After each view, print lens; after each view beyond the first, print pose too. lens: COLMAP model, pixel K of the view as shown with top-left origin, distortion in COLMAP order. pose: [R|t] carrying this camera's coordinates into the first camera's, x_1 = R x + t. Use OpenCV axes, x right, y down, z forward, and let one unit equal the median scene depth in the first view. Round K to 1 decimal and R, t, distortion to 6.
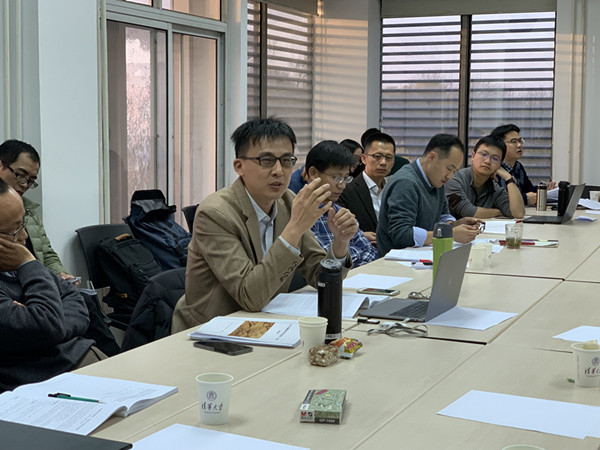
lens RADIAL K [[993.9, 0, 300.9], [0, 993.9, 226.8], [0, 0, 1]] dist [0.033615, 0.000000]
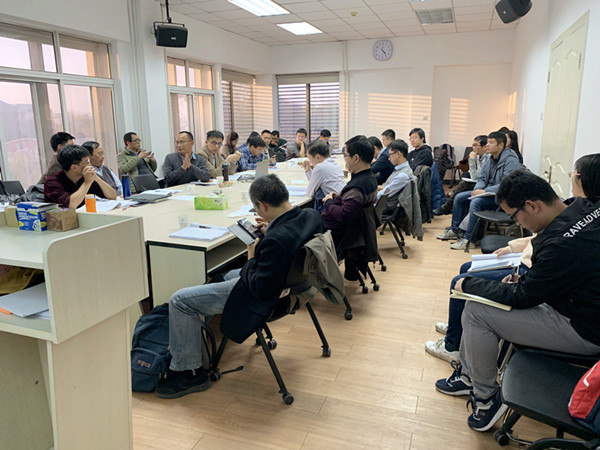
lens RADIAL K [[457.5, 0, 298.9], [0, 457.5, 225.9], [0, 0, 1]] dist [-0.001588, -0.007123]
pose [[0.998491, -0.027047, 0.047802, 0.100781], [0.021312, 0.992943, 0.116663, 0.033187], [-0.050620, -0.115468, 0.992021, -0.379206]]
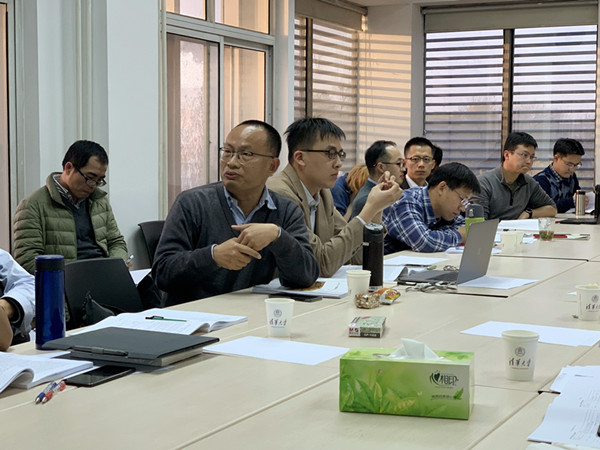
lens RADIAL K [[1053.6, 0, 299.4], [0, 1053.6, 222.1], [0, 0, 1]] dist [0.027793, 0.000000]
pose [[0.999097, -0.000312, -0.042484, -0.001946], [-0.001252, 0.999322, -0.036785, 0.033558], [0.042466, 0.036805, 0.998420, -0.106255]]
